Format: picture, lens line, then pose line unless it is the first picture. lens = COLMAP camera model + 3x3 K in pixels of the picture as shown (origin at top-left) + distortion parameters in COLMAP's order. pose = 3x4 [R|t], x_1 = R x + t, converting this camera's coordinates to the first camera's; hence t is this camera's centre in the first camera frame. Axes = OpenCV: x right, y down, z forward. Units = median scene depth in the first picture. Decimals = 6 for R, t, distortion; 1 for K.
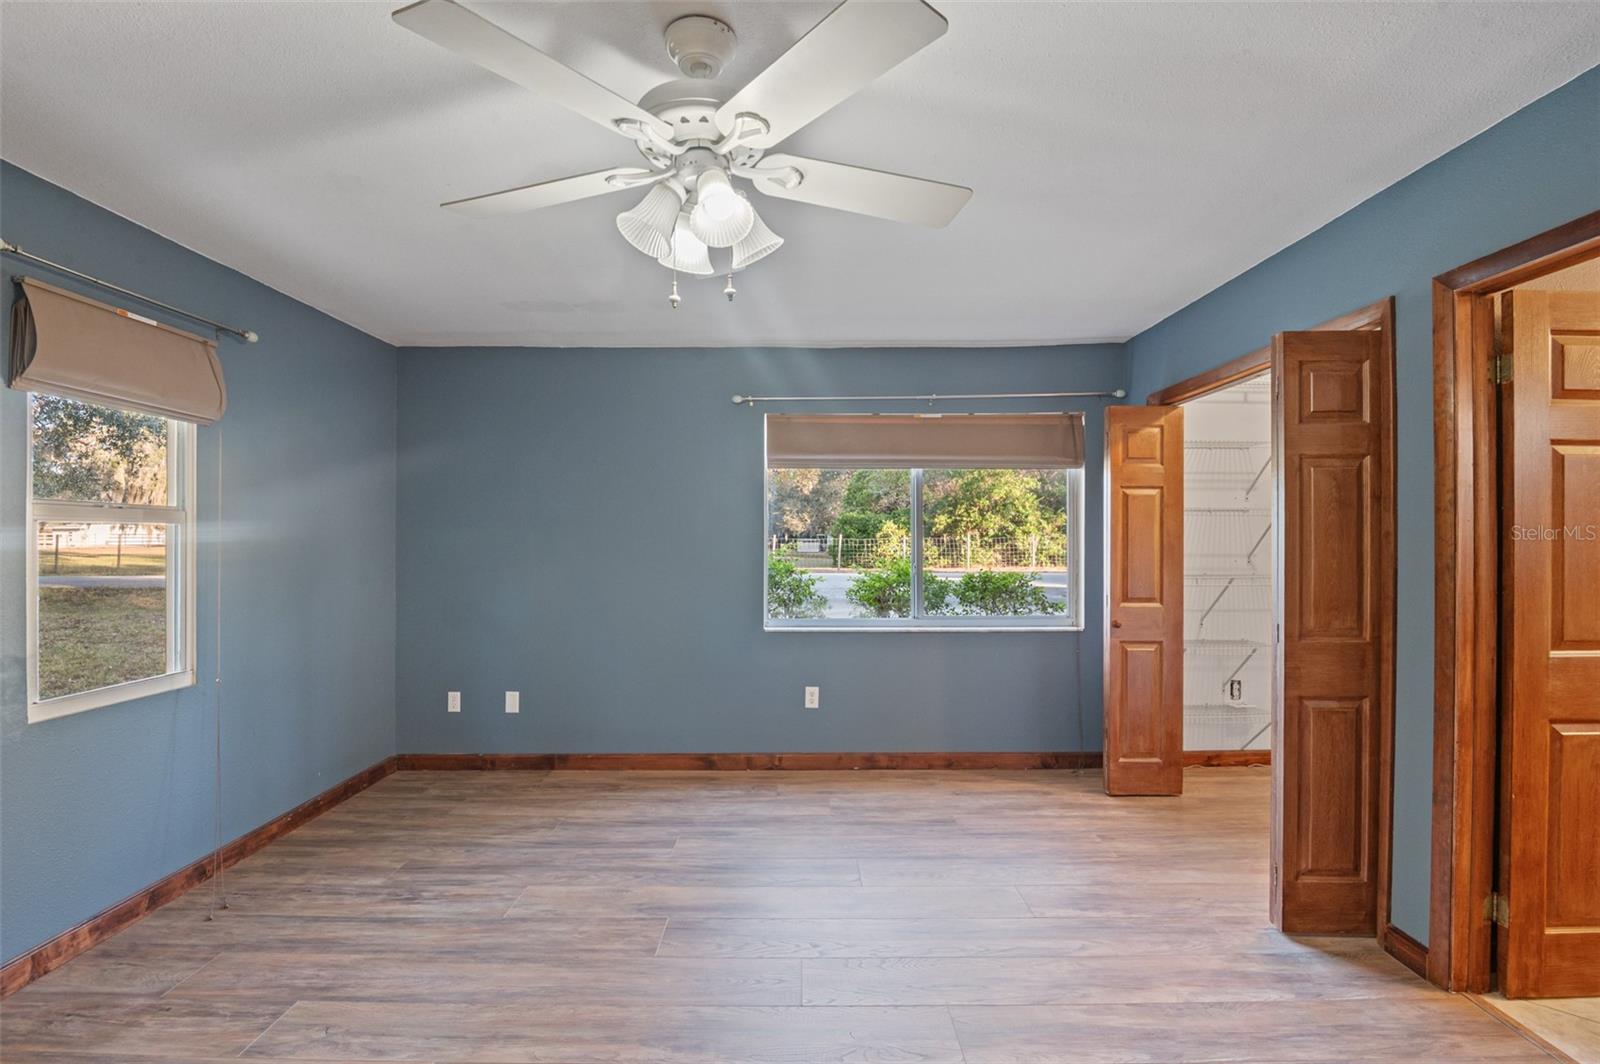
lens RADIAL K [[752.8, 0, 800.0], [0, 752.8, 532.0], [0, 0, 1]] dist [-0.018352, -0.000049]
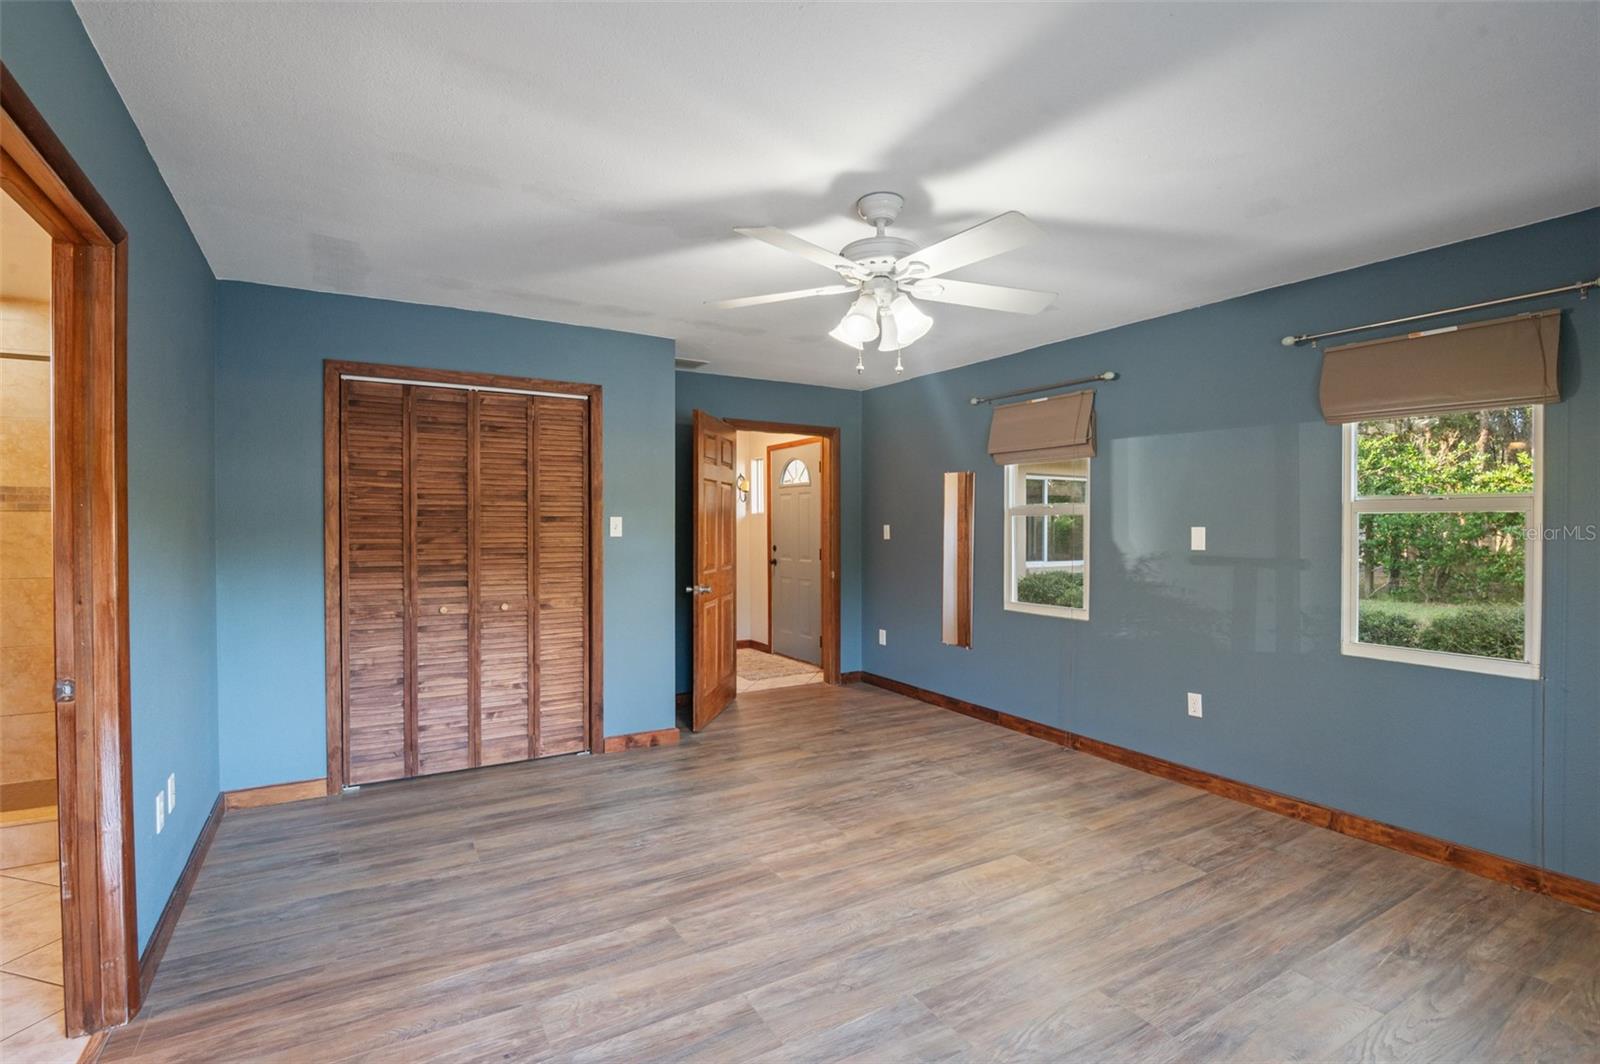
lens RADIAL K [[752.8, 0, 800.0], [0, 752.8, 532.0], [0, 0, 1]] dist [-0.018352, -0.000049]
pose [[-0.857331, 0.000669, -0.514765, 0.542443], [0.000672, 1.000000, 0.000181, 0.018063], [0.514765, -0.000191, -0.857331, 1.509528]]
